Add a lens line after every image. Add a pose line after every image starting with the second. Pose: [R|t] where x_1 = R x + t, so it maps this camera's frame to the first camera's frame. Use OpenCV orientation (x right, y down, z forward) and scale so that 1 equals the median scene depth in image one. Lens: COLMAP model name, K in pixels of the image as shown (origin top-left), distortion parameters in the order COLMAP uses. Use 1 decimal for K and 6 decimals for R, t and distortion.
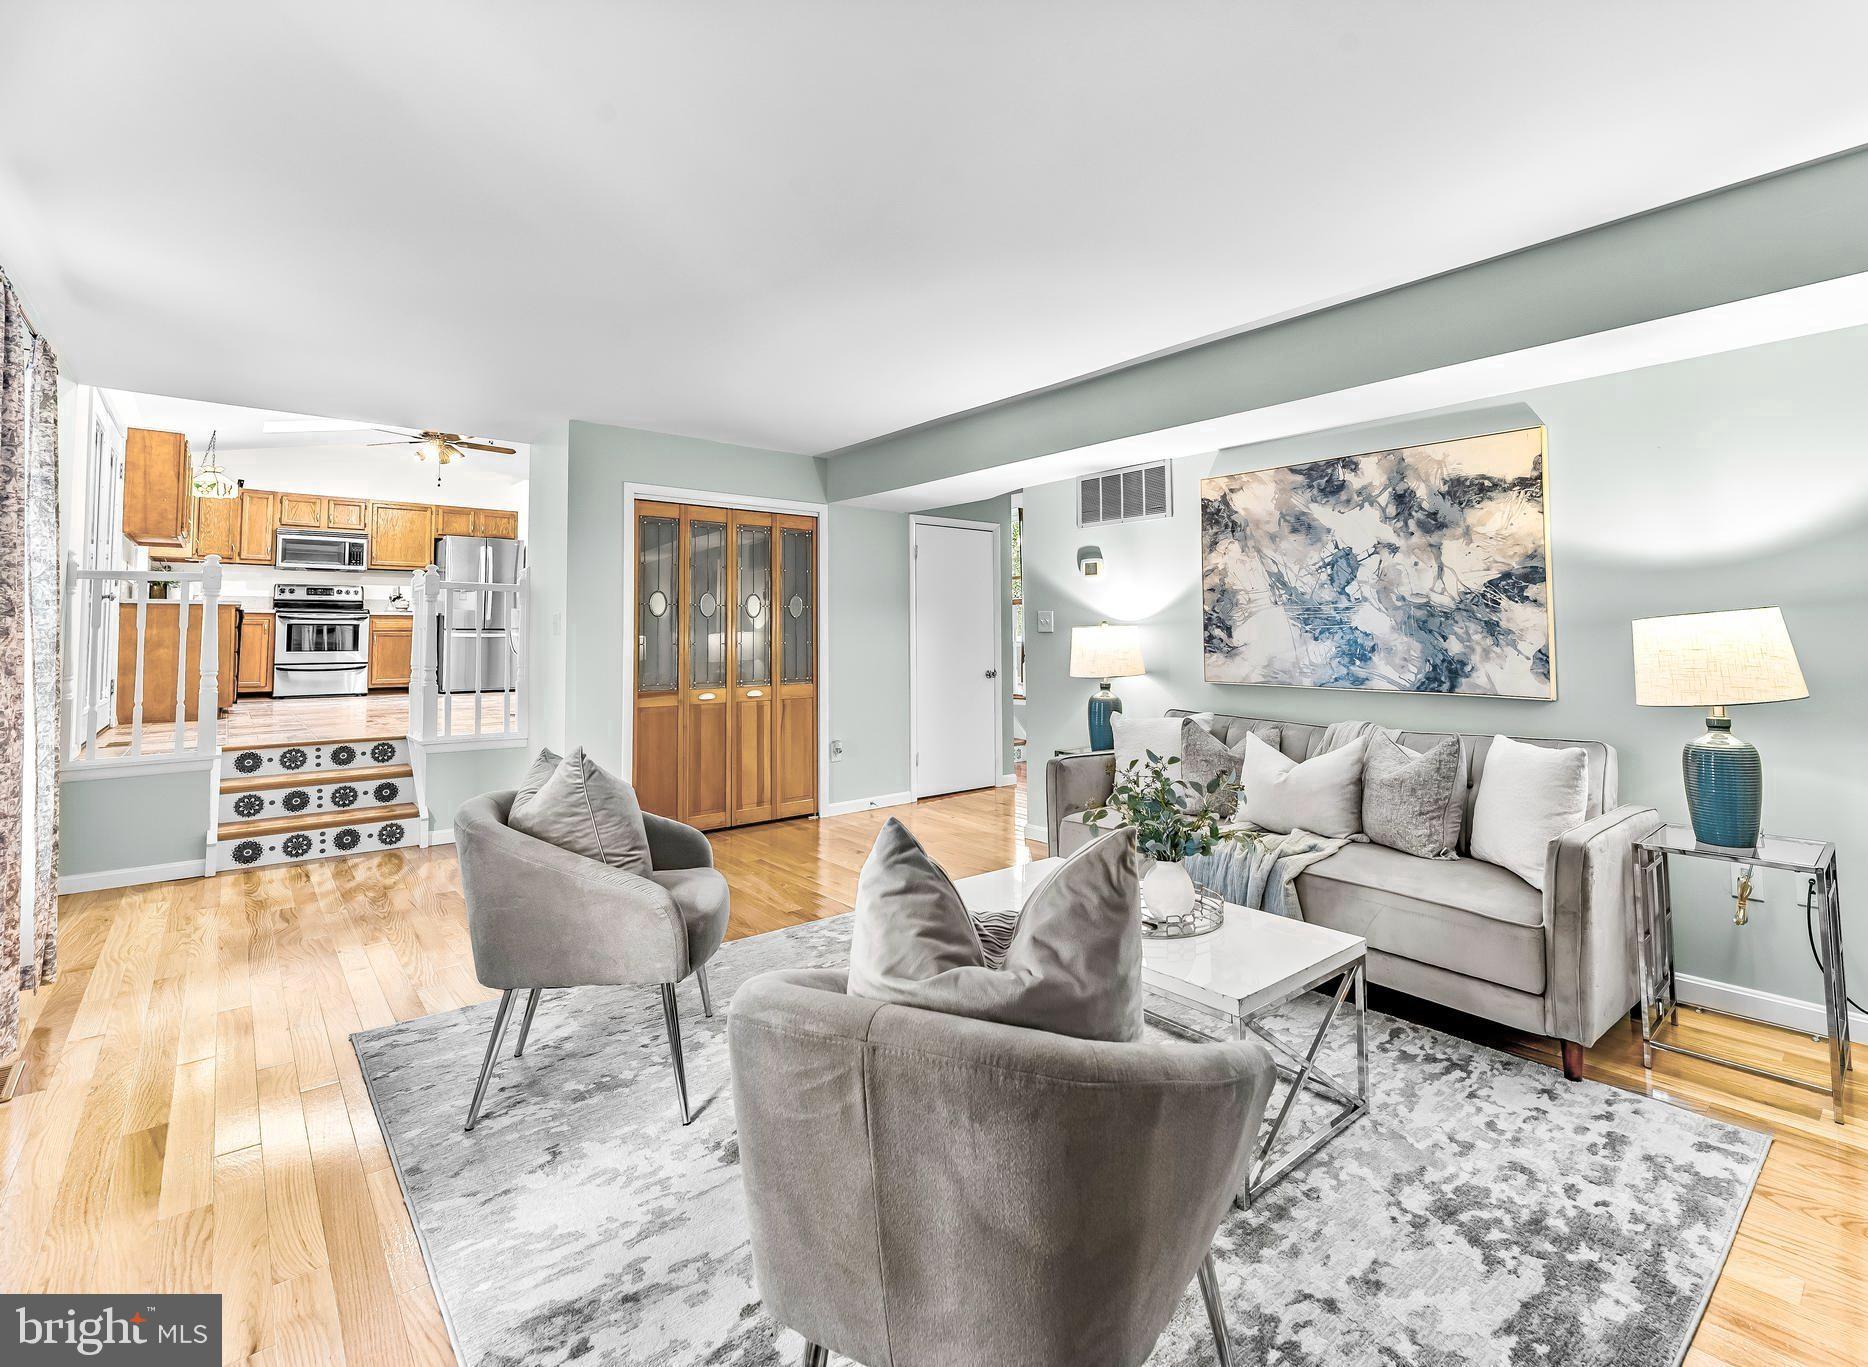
lens RADIAL K [[879.1, 0, 1031.1], [0, 879.1, 593.9], [0, 0, 1]] dist [0.001127, 0.000306]
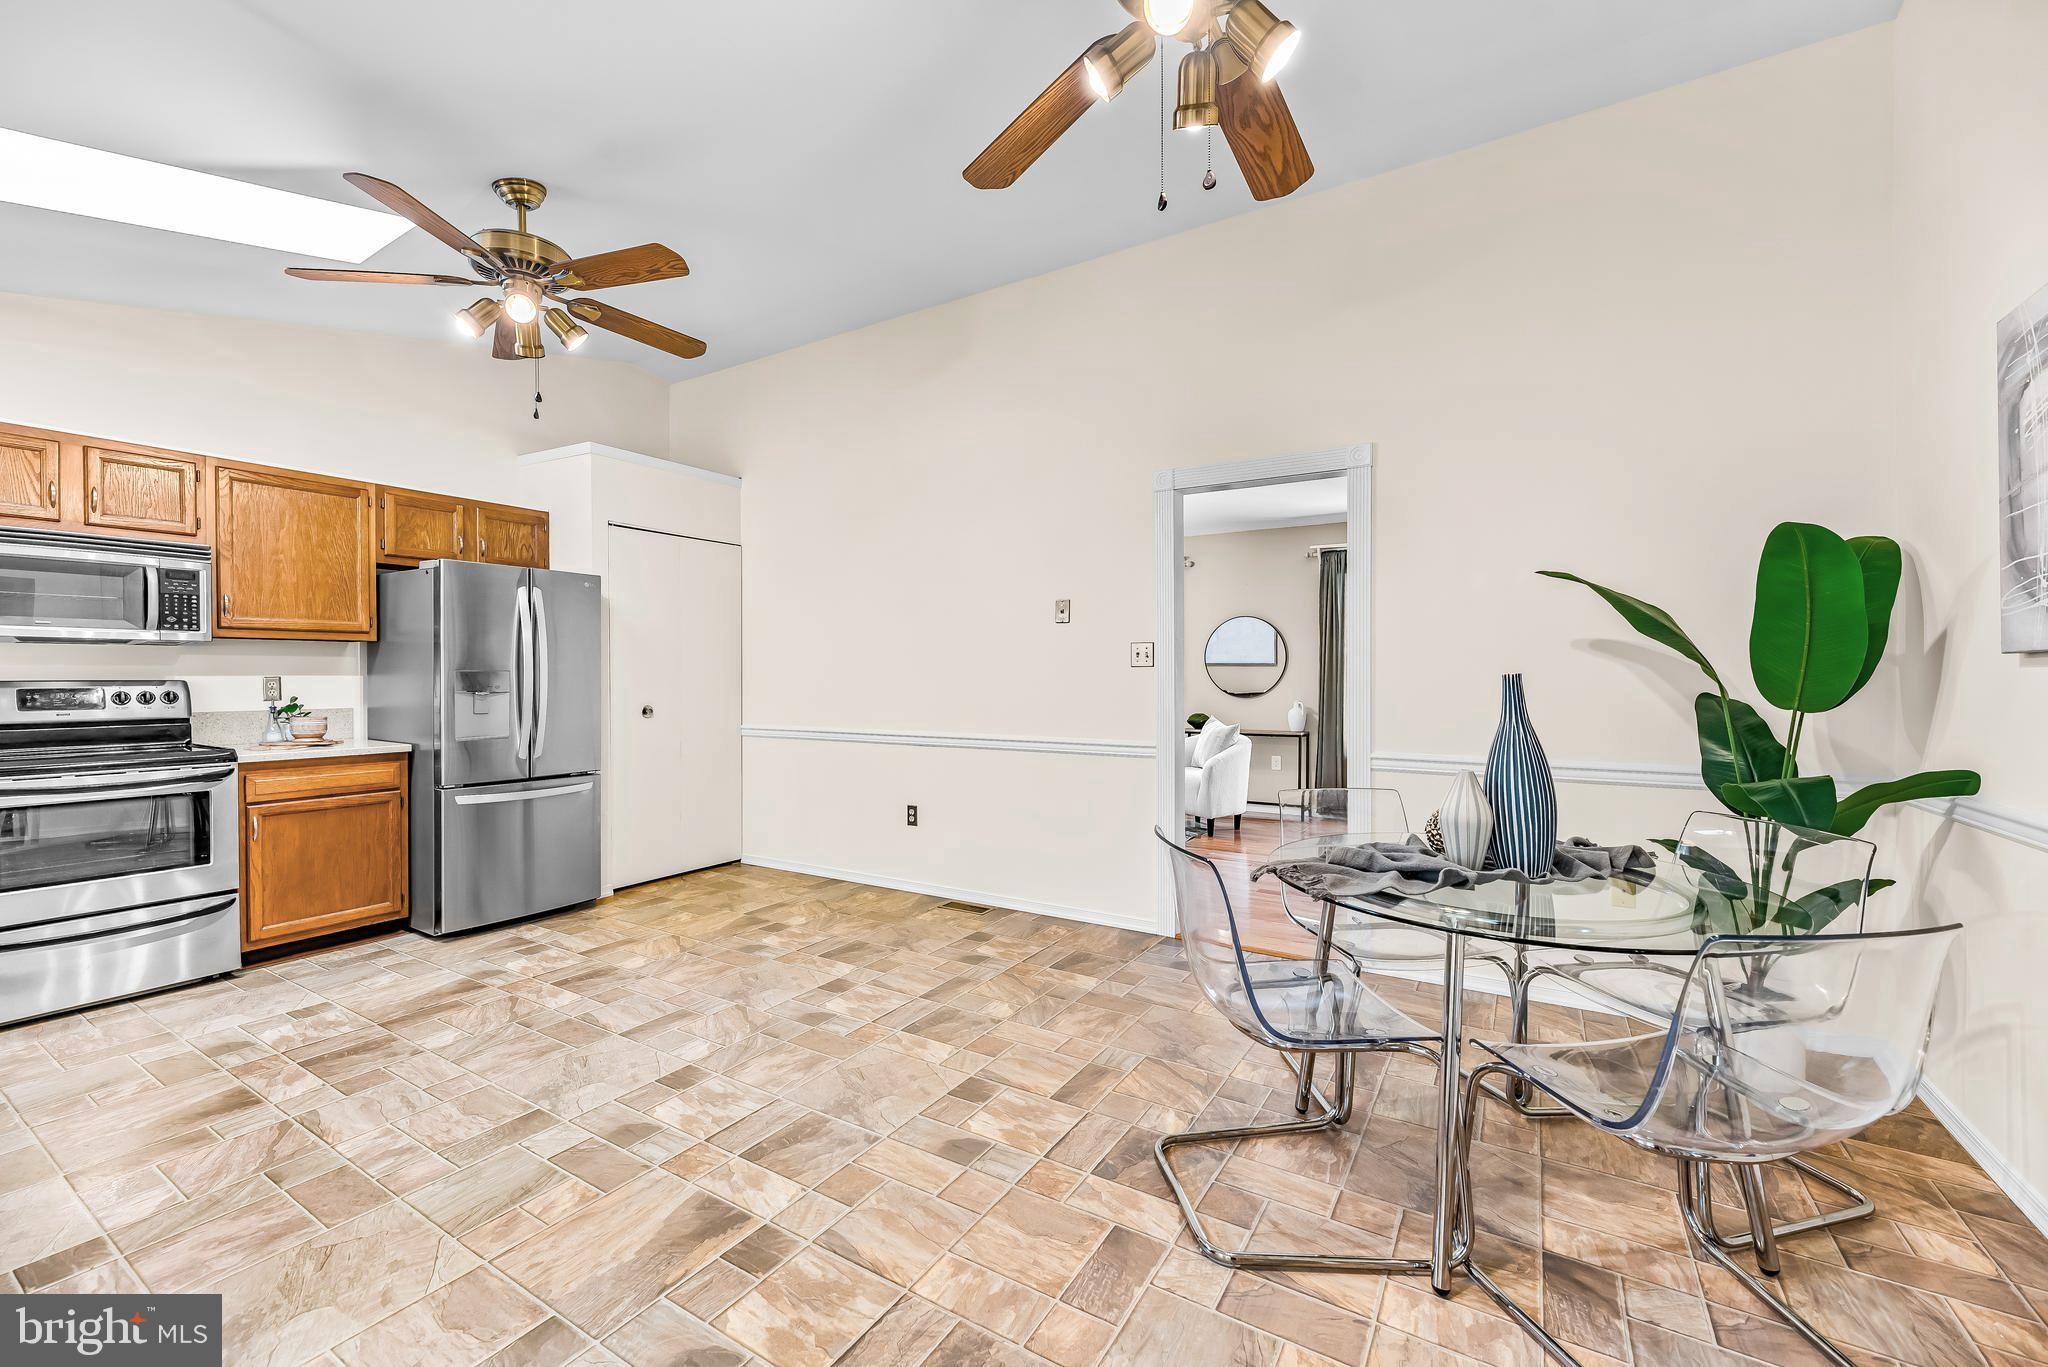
lens RADIAL K [[838.9, 0, 1017.2], [0, 838.9, 683.6], [0, 0, 1]] dist [-0.001951, -0.000043]
pose [[0.964493, -0.000362, 0.264107, -0.520552], [-0.013866, 0.998551, 0.052005, -0.033234], [-0.263743, -0.053821, 0.963090, 0.564049]]
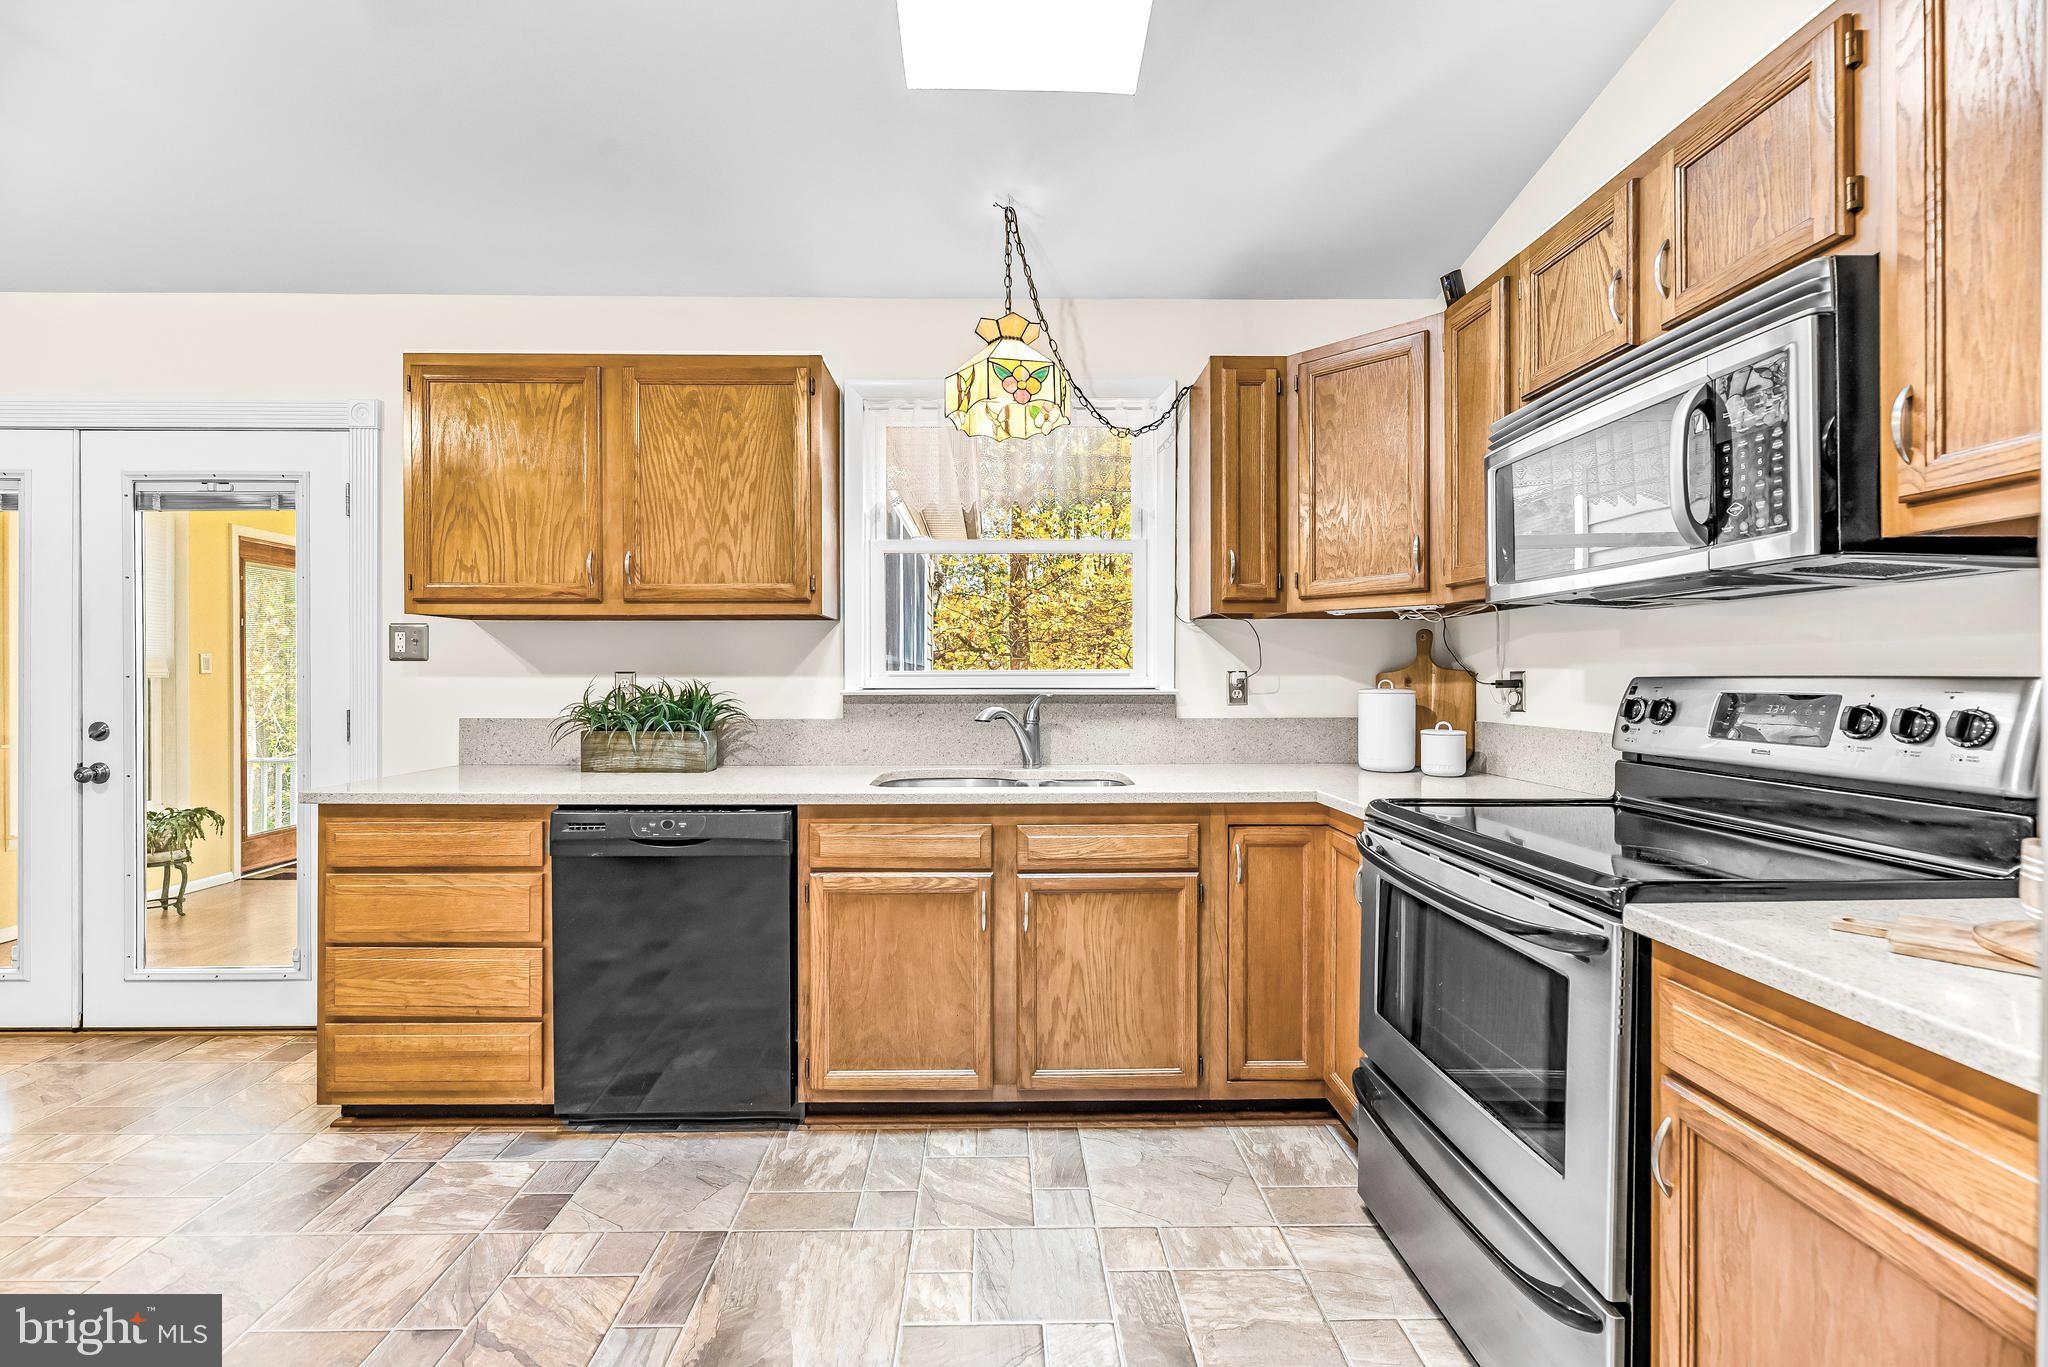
lens RADIAL K [[838.9, 0, 1021.5], [0, 838.9, 678.4], [0, 0, 1]] dist [-0.001951, -0.000043]
pose [[-0.666201, 0.006614, -0.745743, -0.602407], [0.035315, 0.999119, -0.022687, -0.011574], [0.744935, -0.041450, -0.665848, 1.008655]]
